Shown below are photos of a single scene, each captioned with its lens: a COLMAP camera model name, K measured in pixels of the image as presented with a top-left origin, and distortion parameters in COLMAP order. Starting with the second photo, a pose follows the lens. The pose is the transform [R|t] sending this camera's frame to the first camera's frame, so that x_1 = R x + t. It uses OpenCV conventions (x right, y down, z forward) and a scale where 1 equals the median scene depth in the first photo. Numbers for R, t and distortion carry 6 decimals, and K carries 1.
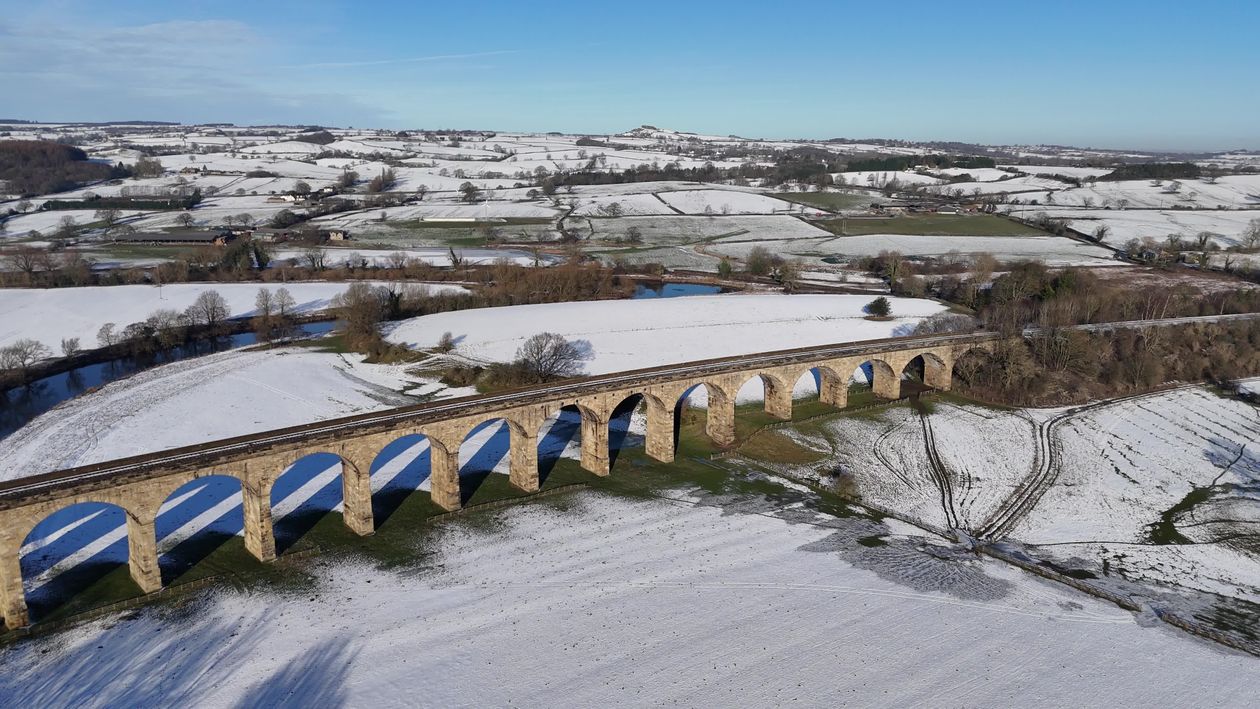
lens RADIAL K [[916.1, 0, 629.9], [0, 916.1, 355.0], [0, 0, 1]] dist [0.005063, -0.000709]
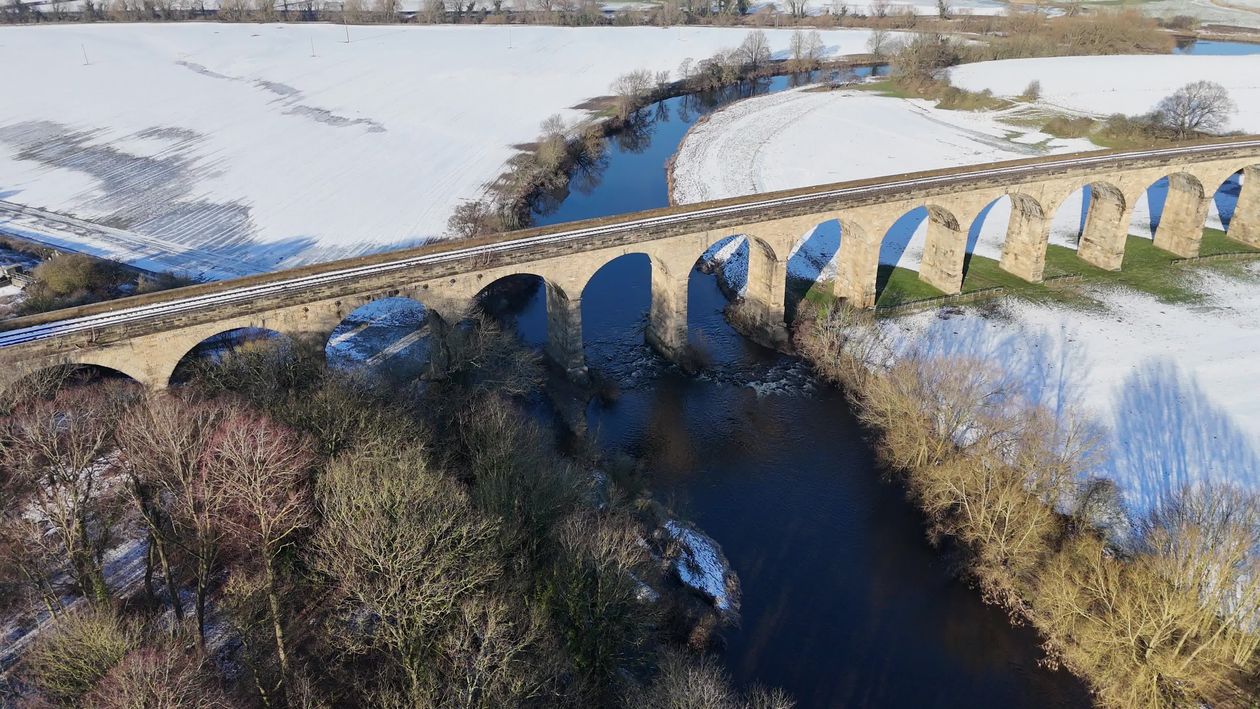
lens RADIAL K [[916.1, 0, 629.9], [0, 916.1, 355.8], [0, 0, 1]] dist [0.005063, -0.000709]
pose [[0.918610, 0.153877, -0.363974, -0.159464], [-0.058624, 0.963944, 0.259568, 0.022931], [0.390792, -0.217104, 0.894510, -0.051881]]
